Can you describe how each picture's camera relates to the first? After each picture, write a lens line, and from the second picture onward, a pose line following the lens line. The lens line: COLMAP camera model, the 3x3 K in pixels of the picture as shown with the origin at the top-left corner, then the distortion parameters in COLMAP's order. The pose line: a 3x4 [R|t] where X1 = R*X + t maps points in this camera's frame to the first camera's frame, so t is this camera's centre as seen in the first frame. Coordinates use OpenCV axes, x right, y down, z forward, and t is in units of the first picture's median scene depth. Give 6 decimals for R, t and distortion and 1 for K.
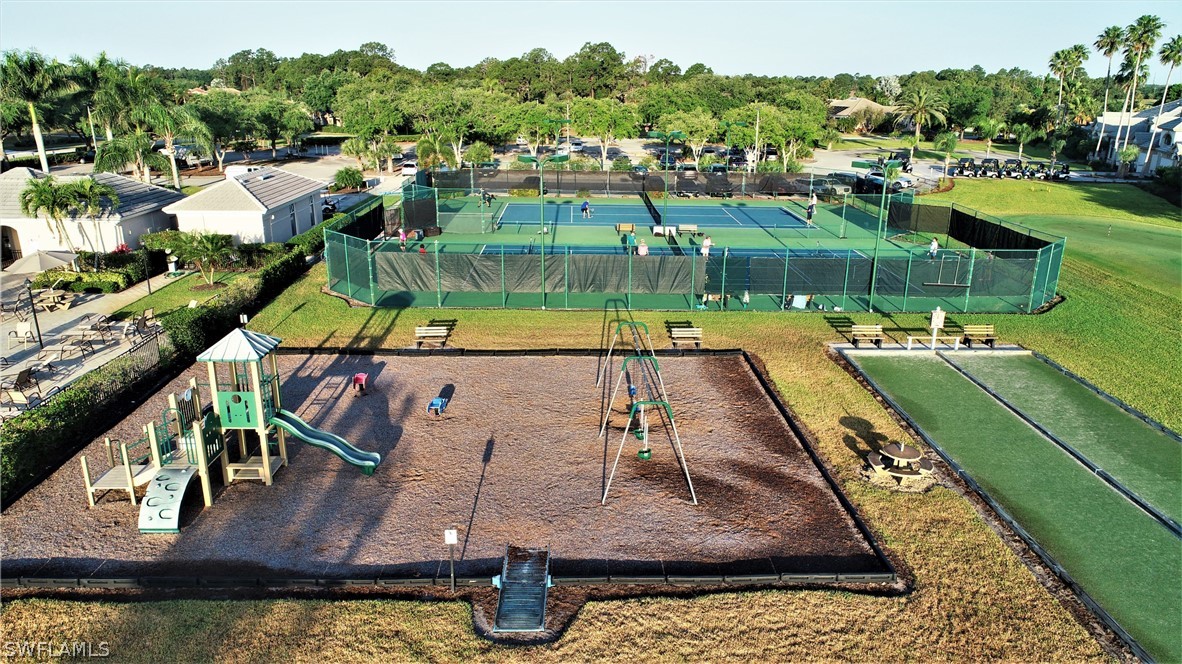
lens RADIAL K [[793.4, 0, 591.0], [0, 793.4, 332.0], [0, 0, 1]] dist [0.000005, -0.000356]
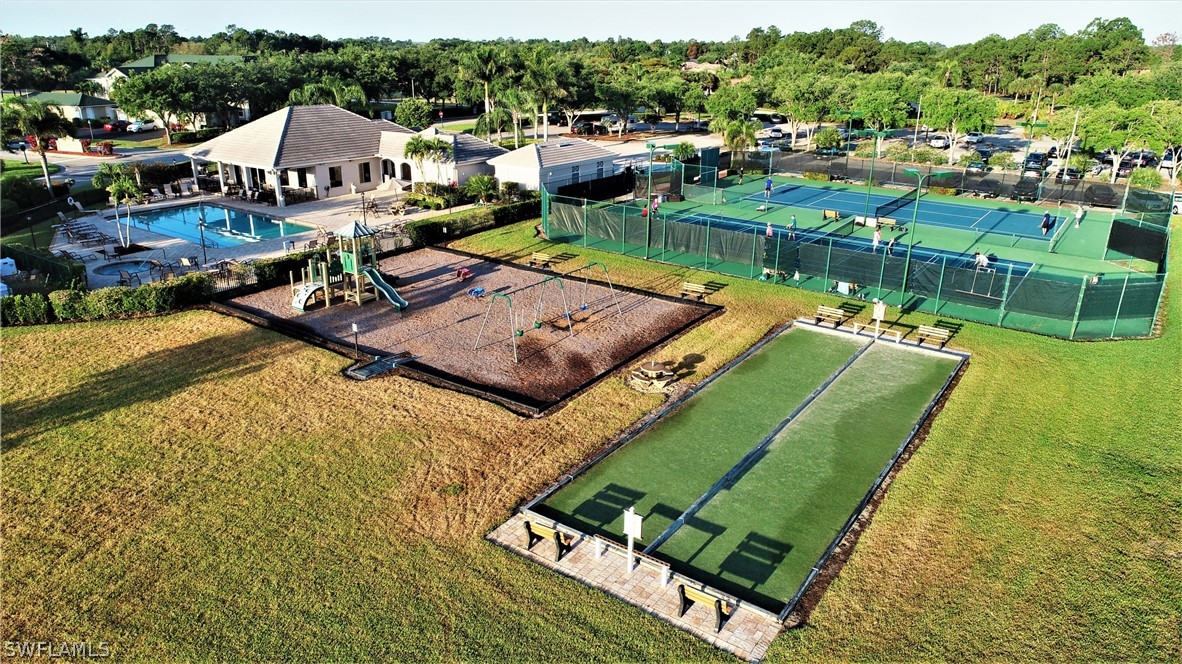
lens RADIAL K [[793.4, 0, 591.0], [0, 793.4, 332.0], [0, 0, 1]] dist [0.000005, -0.000356]
pose [[0.805986, 0.203666, -0.555793, 0.747208], [-0.185492, 0.978553, 0.089591, -0.013378], [0.562120, 0.030886, 0.826479, -0.176887]]
